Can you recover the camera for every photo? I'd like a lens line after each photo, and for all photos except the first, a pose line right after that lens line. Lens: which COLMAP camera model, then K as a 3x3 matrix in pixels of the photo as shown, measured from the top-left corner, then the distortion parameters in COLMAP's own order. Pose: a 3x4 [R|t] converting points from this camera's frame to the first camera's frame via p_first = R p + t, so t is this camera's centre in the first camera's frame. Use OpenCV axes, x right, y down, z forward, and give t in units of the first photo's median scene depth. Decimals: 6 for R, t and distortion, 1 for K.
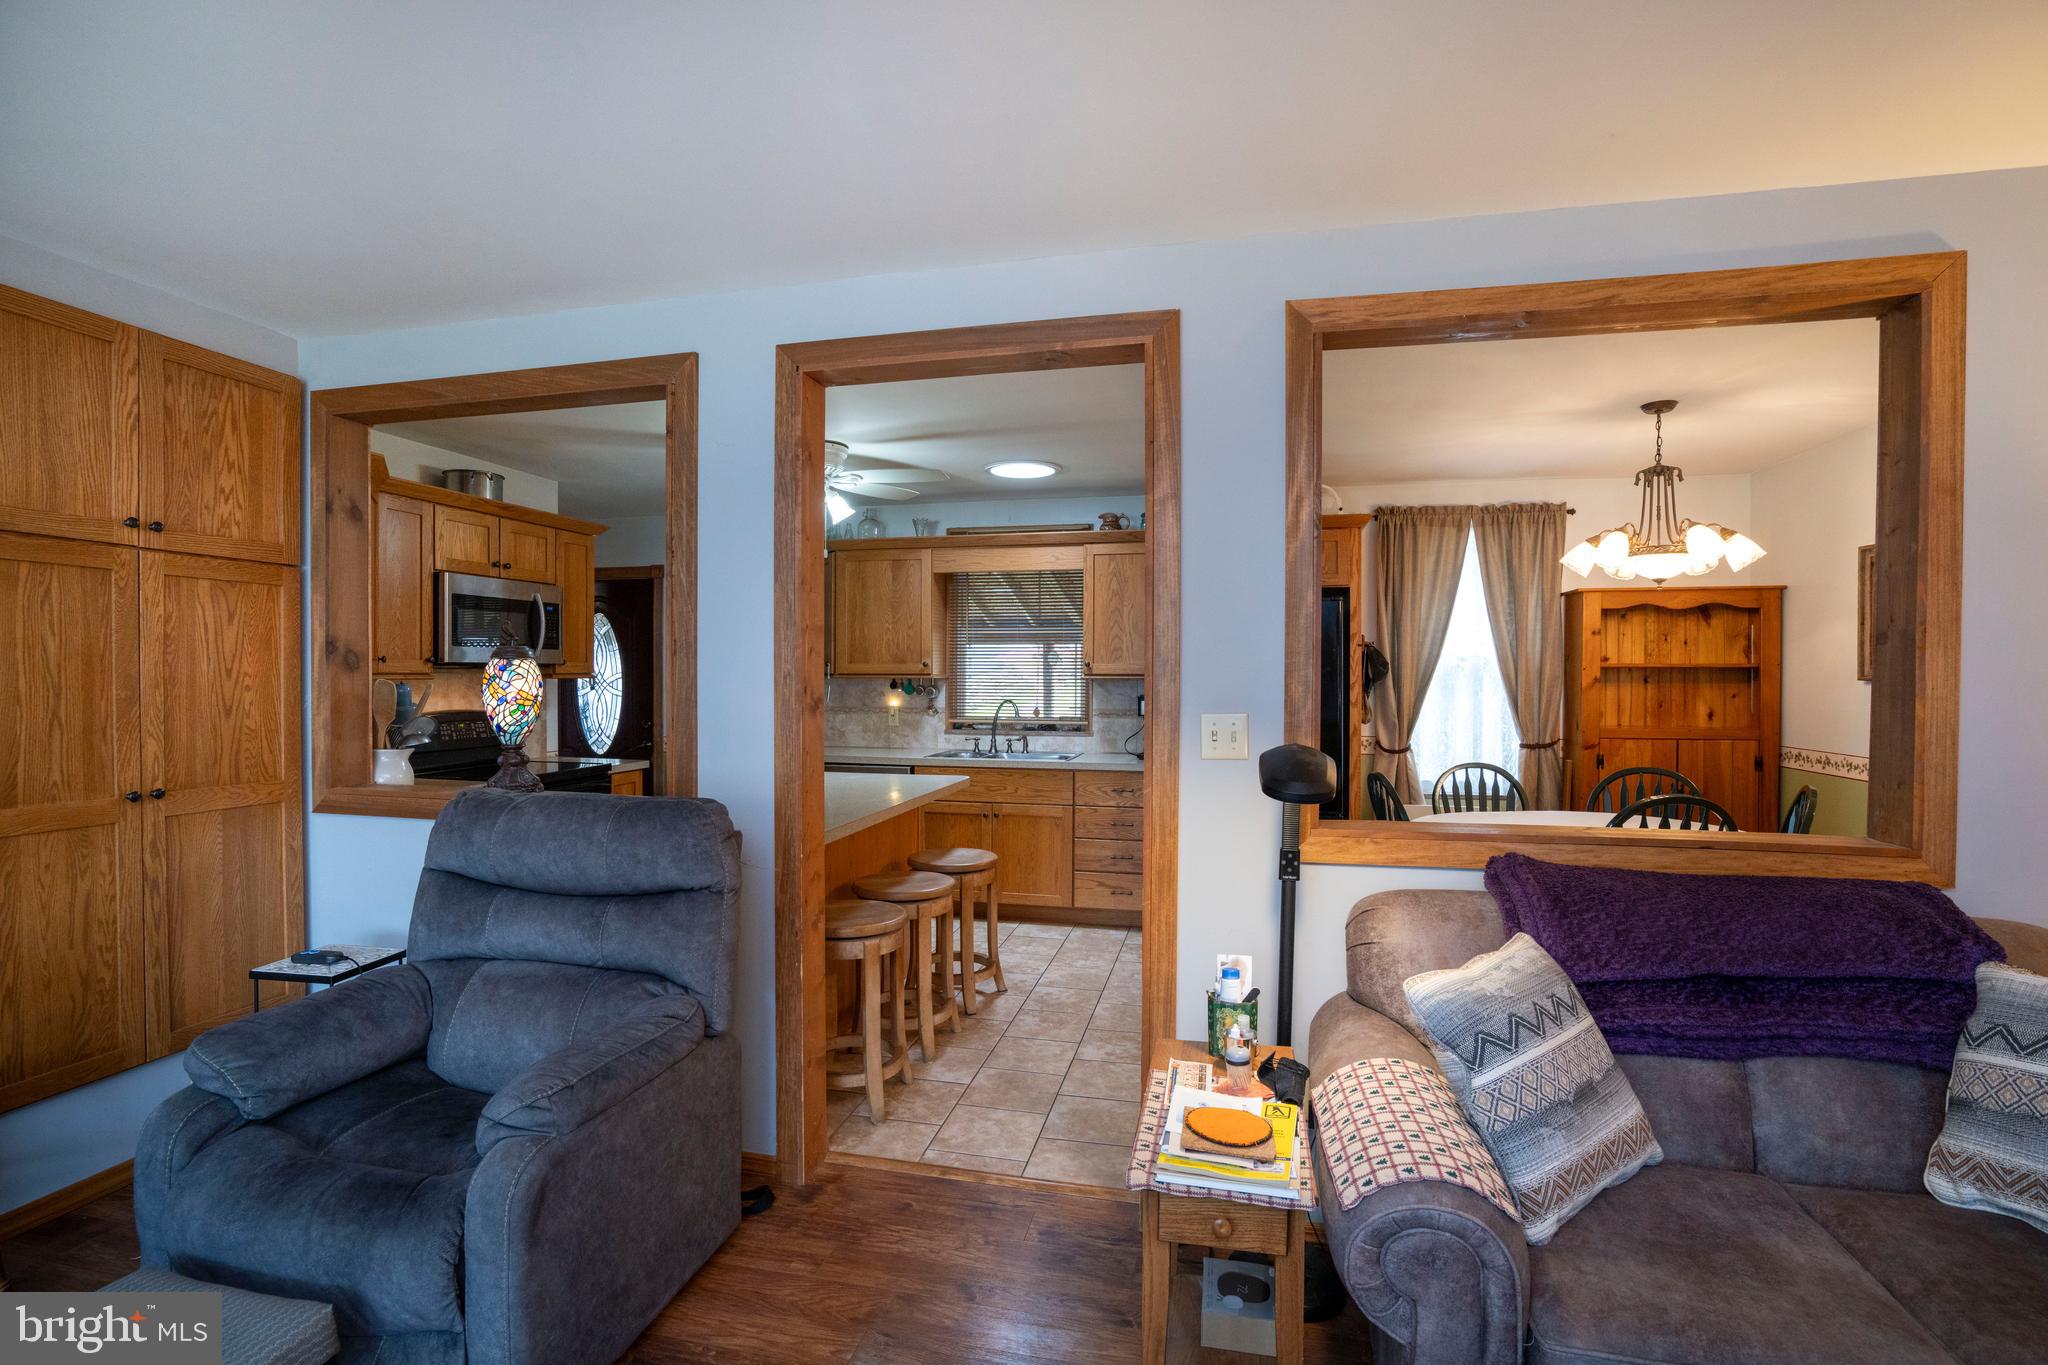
lens RADIAL K [[943.6, 0, 1030.7], [0, 943.6, 684.0], [0, 0, 1]] dist [-0.040743, 0.011035]
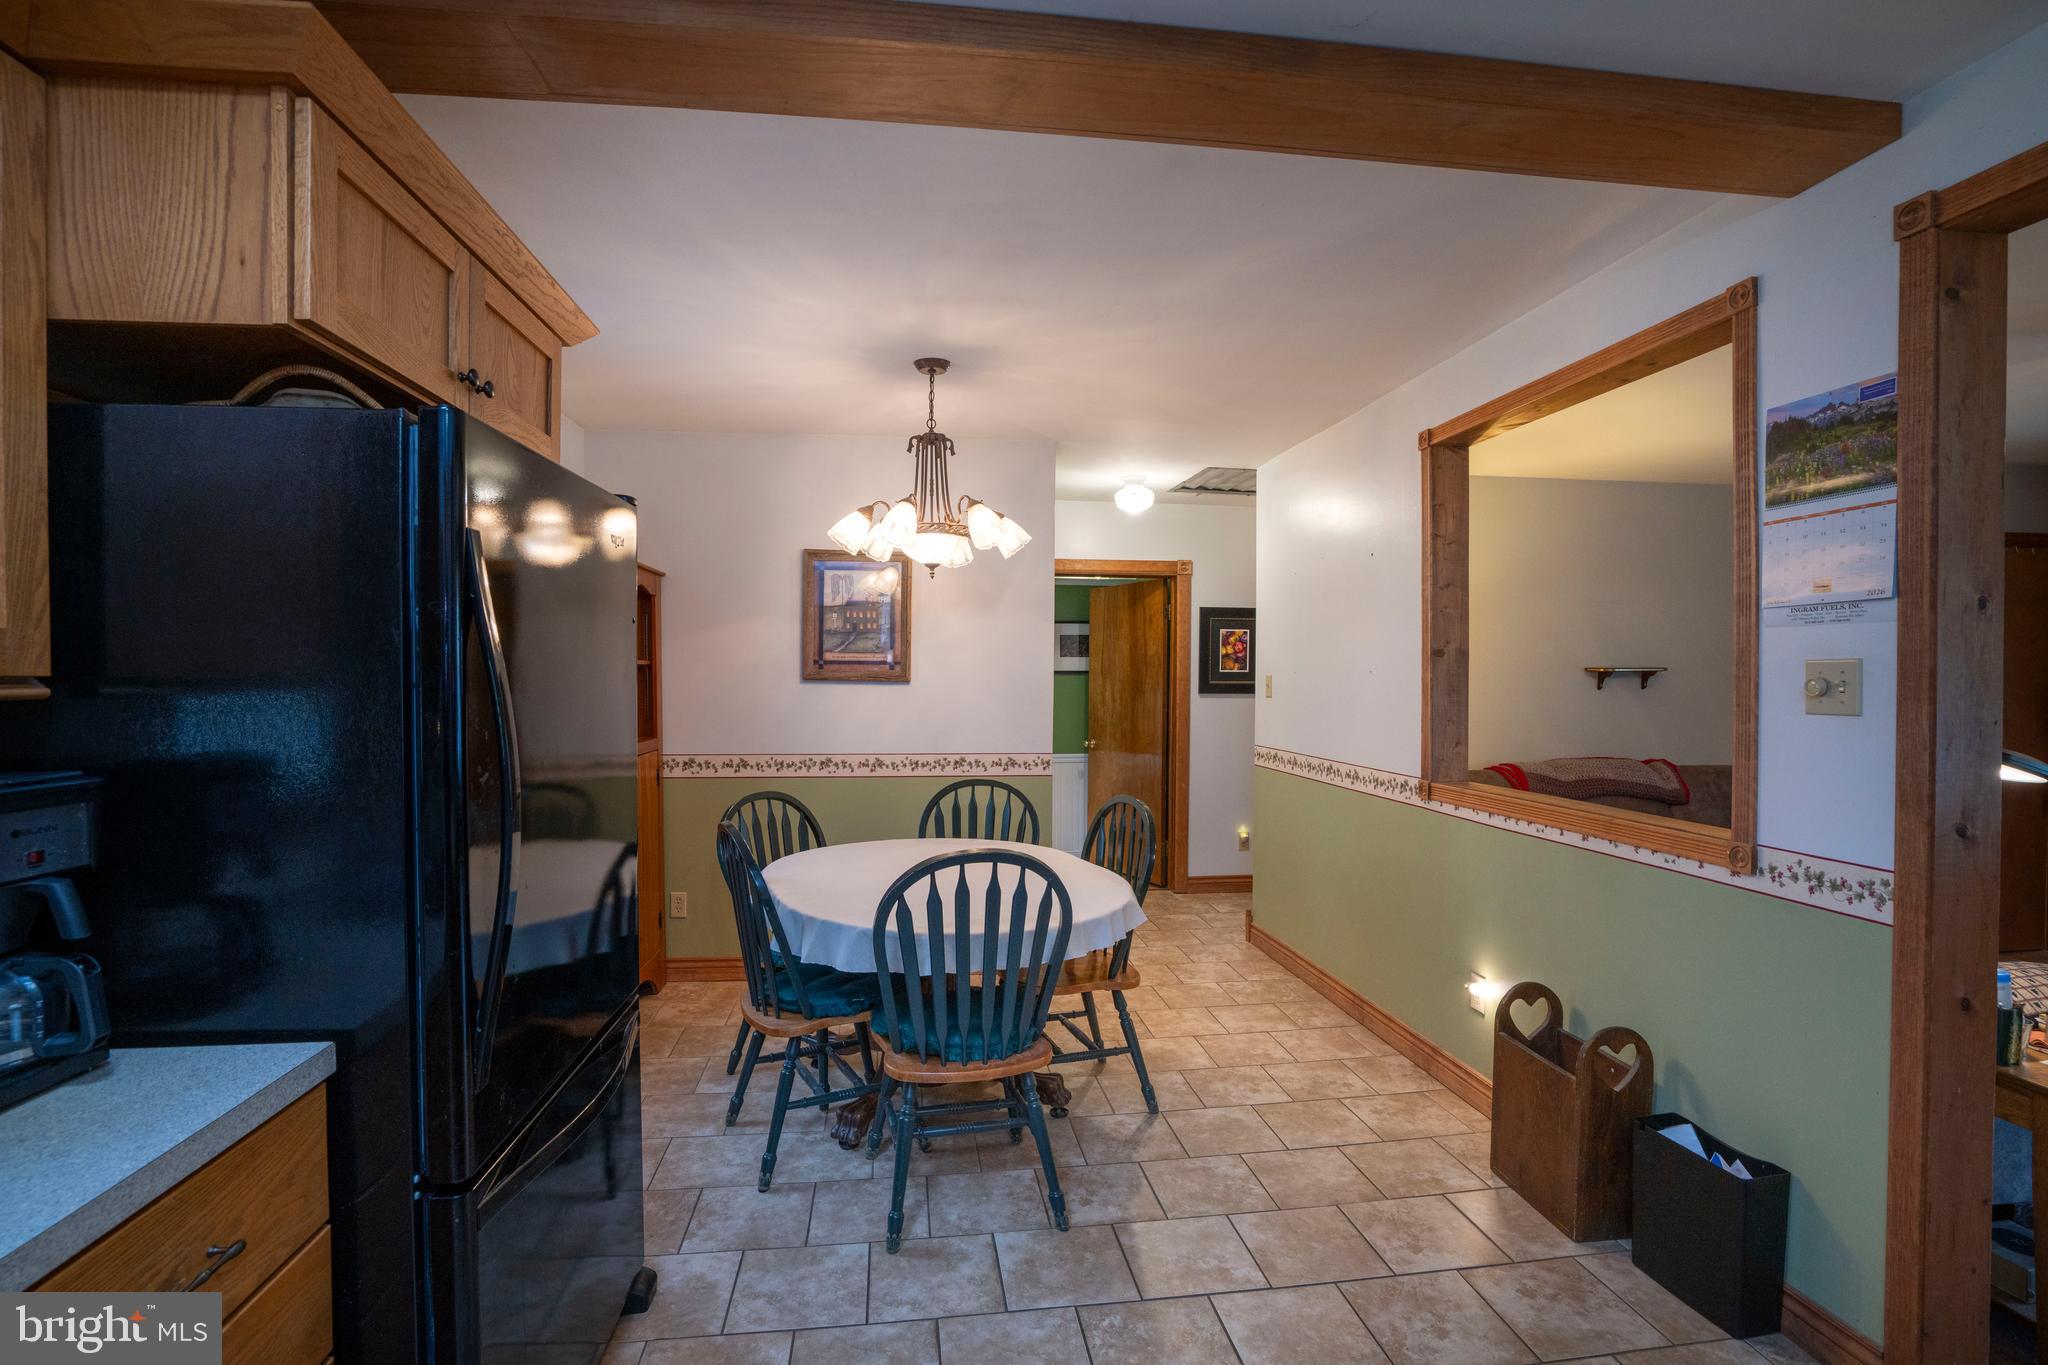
lens RADIAL K [[943.6, 0, 1027.7], [0, 943.6, 690.1], [0, 0, 1]] dist [-0.040743, 0.011035]
pose [[-0.336589, -0.017690, 0.941485, -0.257355], [0.006998, 0.999749, 0.021287, -0.019369], [-0.941626, 0.013753, -0.336381, 1.687607]]
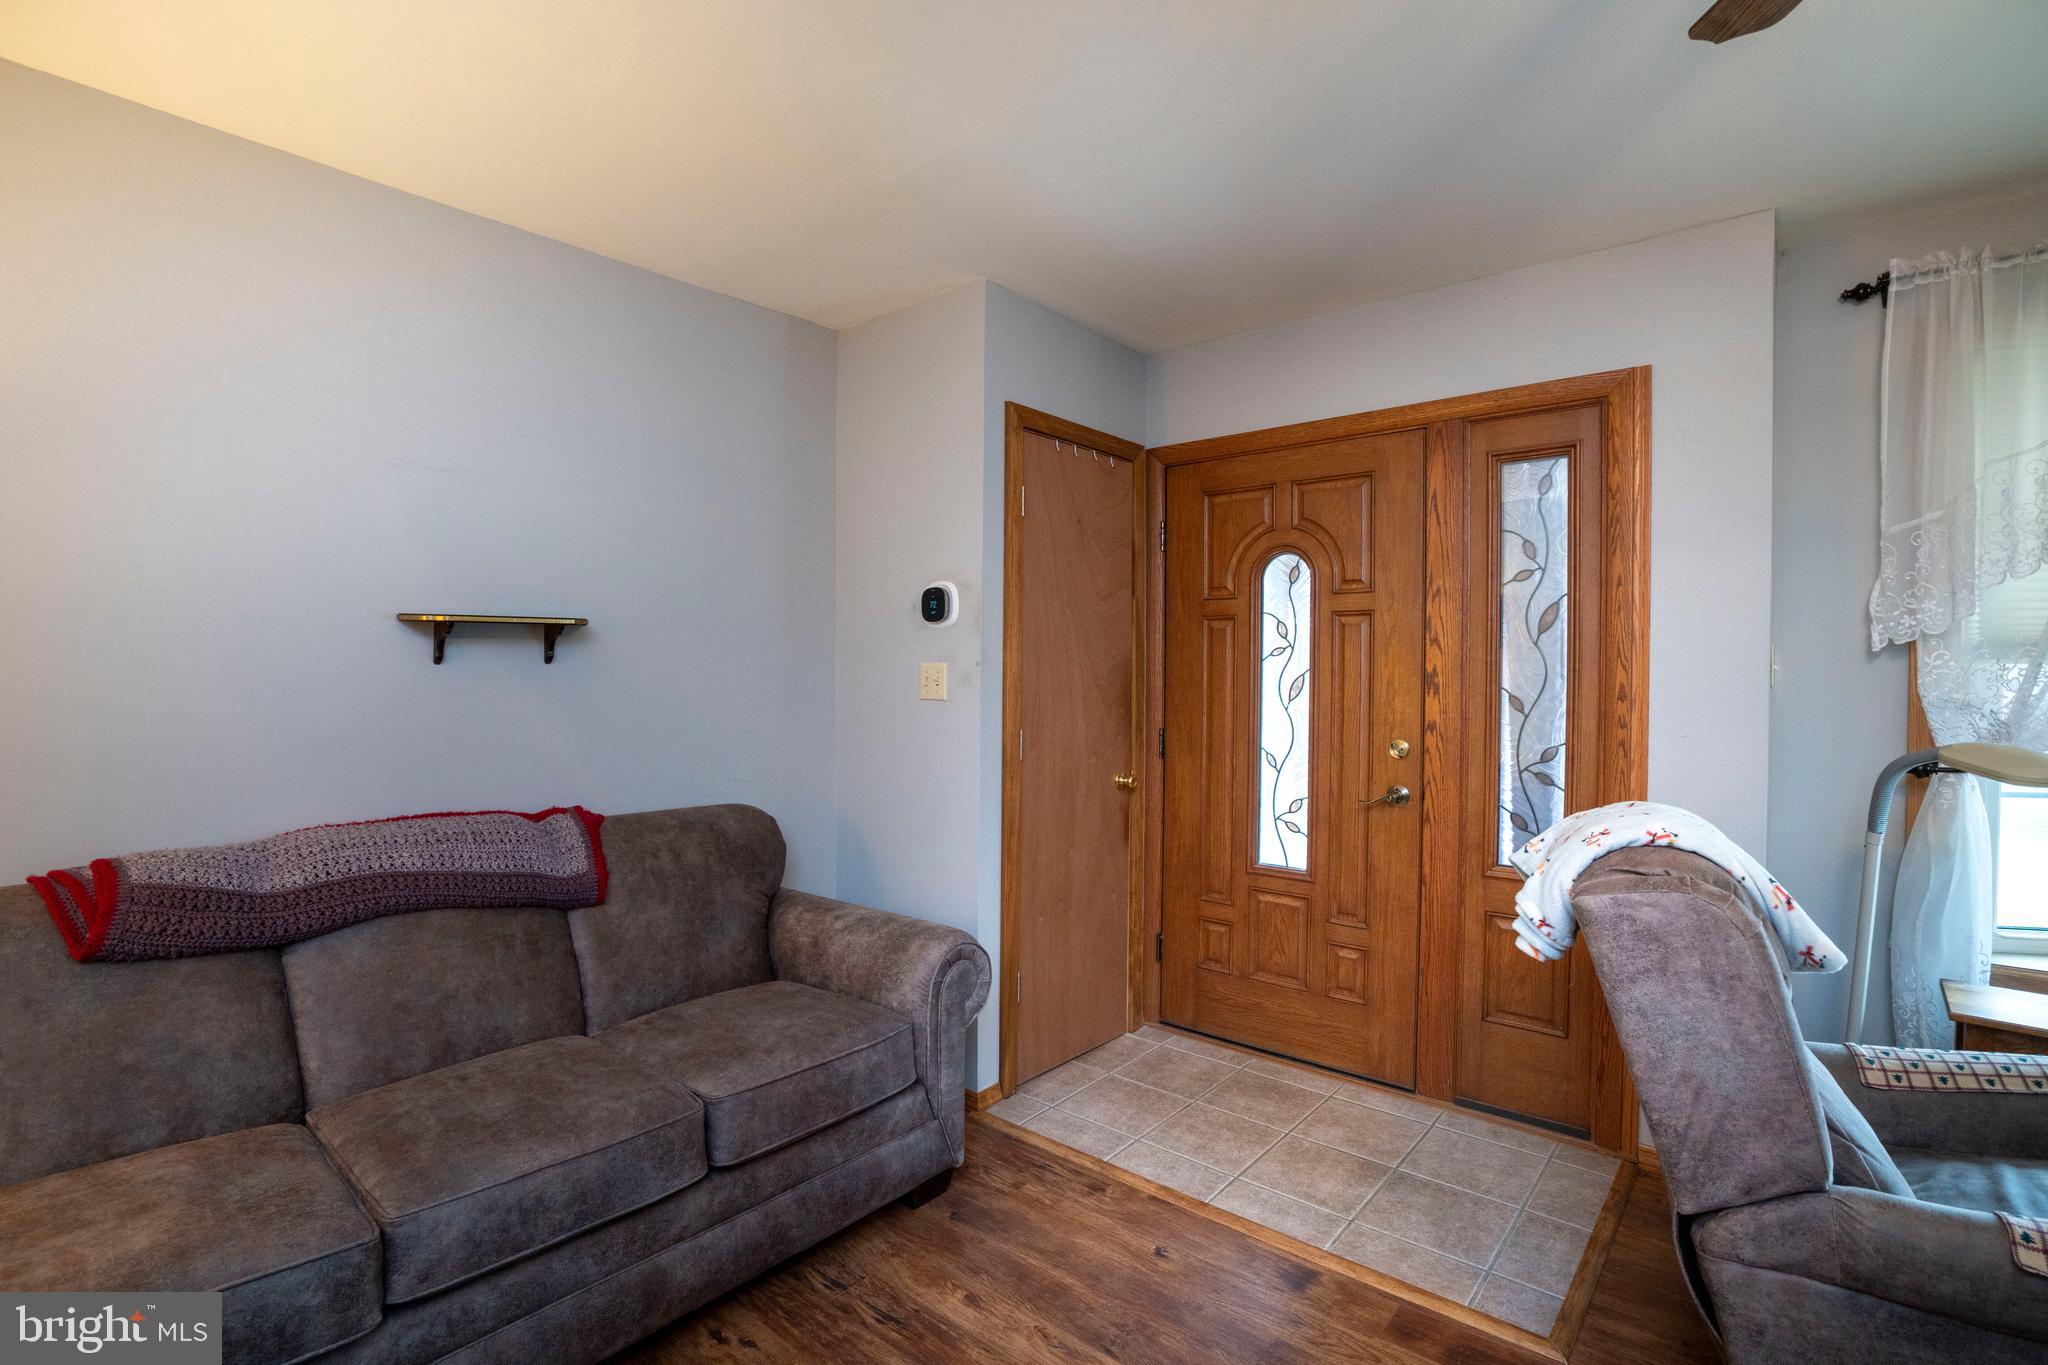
lens RADIAL K [[943.6, 0, 1035.6], [0, 943.6, 685.0], [0, 0, 1]] dist [-0.040743, 0.011035]
pose [[-0.884795, -0.010367, 0.465865, 0.259123], [-0.001076, 0.999795, 0.020205, 0.031535], [-0.465979, 0.017376, -0.884625, 0.429405]]
